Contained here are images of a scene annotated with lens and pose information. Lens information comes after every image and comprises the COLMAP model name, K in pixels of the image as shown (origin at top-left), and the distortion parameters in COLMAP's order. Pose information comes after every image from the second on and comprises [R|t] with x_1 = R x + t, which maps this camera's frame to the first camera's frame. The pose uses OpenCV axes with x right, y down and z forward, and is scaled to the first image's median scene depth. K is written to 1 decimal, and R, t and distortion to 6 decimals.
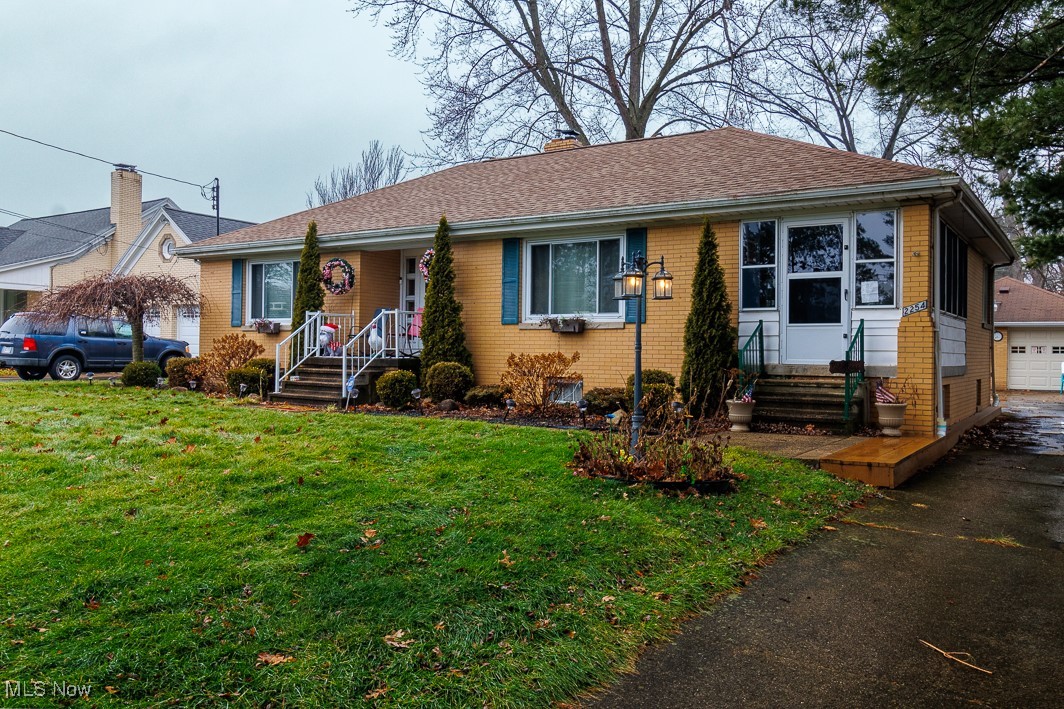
lens RADIAL K [[848.0, 0, 531.5], [0, 848.0, 353.9], [0, 0, 1]] dist [-0.010730, 0.001049]
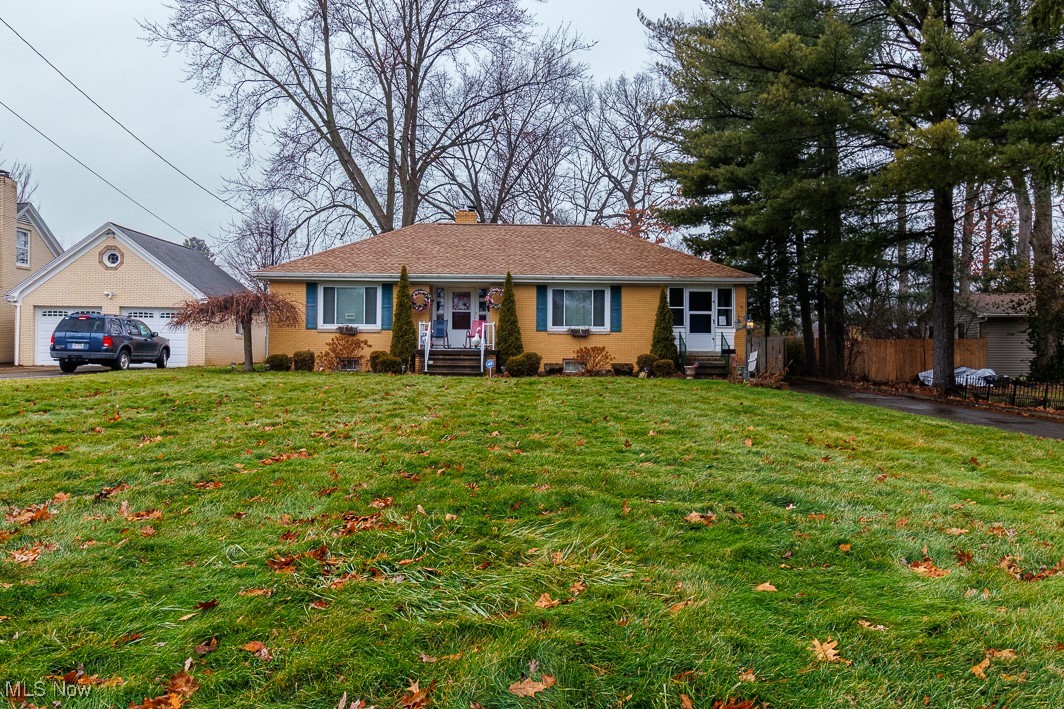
lens RADIAL K [[802.5, 0, 532.8], [0, 802.5, 351.0], [0, 0, 1]] dist [0.006622, -0.000768]
pose [[0.814414, -0.010844, 0.580183, -1.145508], [0.004035, 0.999907, 0.013025, -0.015132], [-0.580270, -0.008266, 0.814382, -0.464010]]
